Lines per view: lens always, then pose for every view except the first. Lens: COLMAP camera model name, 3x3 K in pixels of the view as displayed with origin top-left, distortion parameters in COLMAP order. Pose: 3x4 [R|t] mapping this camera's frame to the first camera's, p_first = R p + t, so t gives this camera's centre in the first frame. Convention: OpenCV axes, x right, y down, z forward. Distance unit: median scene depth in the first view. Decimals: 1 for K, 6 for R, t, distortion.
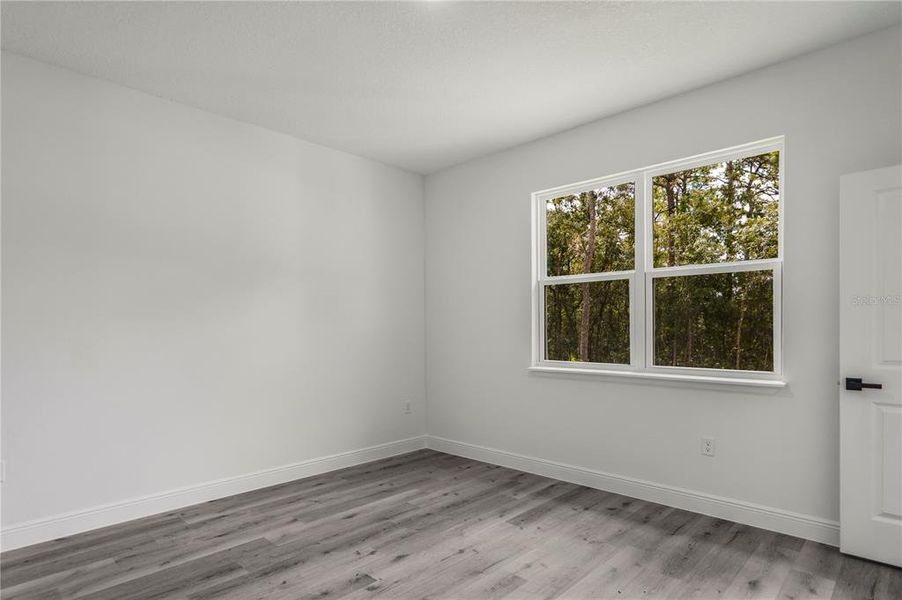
lens RADIAL K [[487.4, 0, 457.1], [0, 487.4, 326.6], [0, 0, 1]] dist [-0.010303, 0.006459]
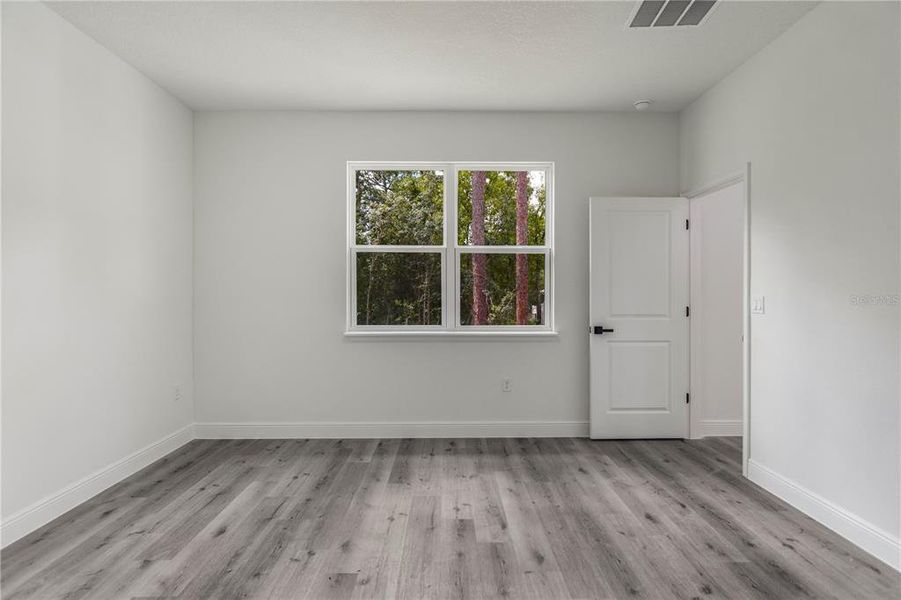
lens RADIAL K [[470.7, 0, 448.4], [0, 470.7, 293.5], [0, 0, 1]] dist [-0.005092, 0.000687]
pose [[0.708038, 0.015441, 0.706006, -0.467059], [-0.006022, 0.999857, -0.015829, 0.020736], [-0.706149, 0.006956, 0.708029, 0.201775]]
